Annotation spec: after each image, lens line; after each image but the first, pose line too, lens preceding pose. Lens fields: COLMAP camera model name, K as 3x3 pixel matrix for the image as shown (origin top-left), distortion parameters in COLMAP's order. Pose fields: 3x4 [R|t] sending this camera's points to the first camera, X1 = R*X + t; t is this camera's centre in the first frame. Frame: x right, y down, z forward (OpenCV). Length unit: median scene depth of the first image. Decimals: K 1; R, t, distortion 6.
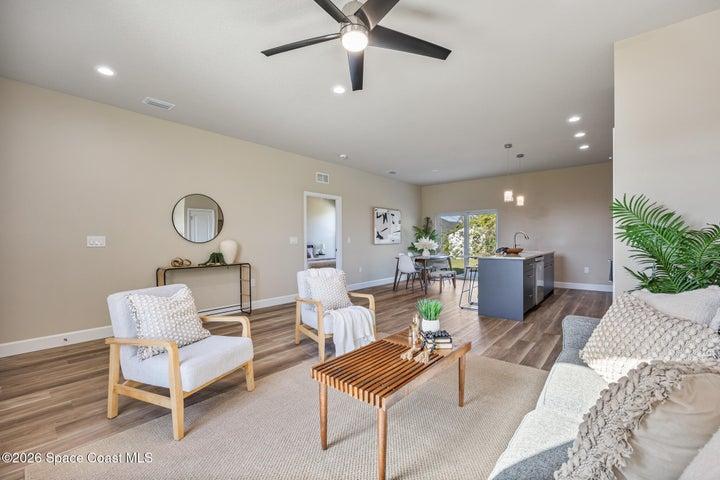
lens RADIAL K [[304.8, 0, 364.2], [0, 304.8, 242.4], [0, 0, 1]] dist [-0.010035, -0.000532]
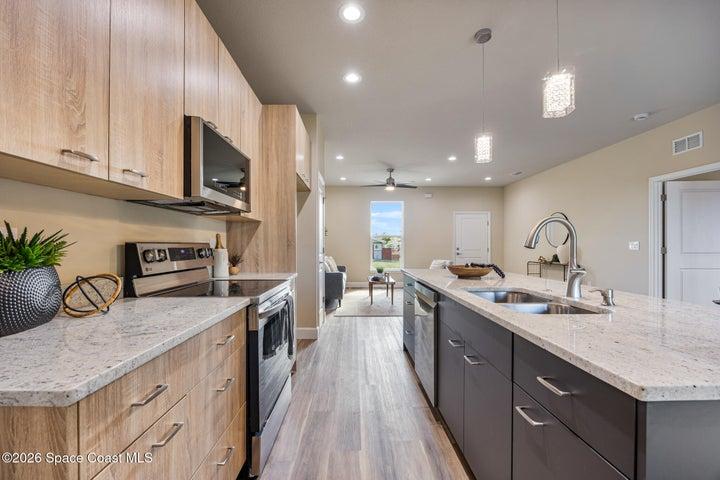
lens RADIAL K [[304.8, 0, 356.3], [0, 304.8, 245.4], [0, 0, 1]] dist [-0.010035, -0.000532]
pose [[-0.758655, 0.006904, -0.651455, 0.627758], [0.003456, 0.999972, 0.006573, -0.010894], [0.651483, 0.002735, -0.758658, 0.833331]]
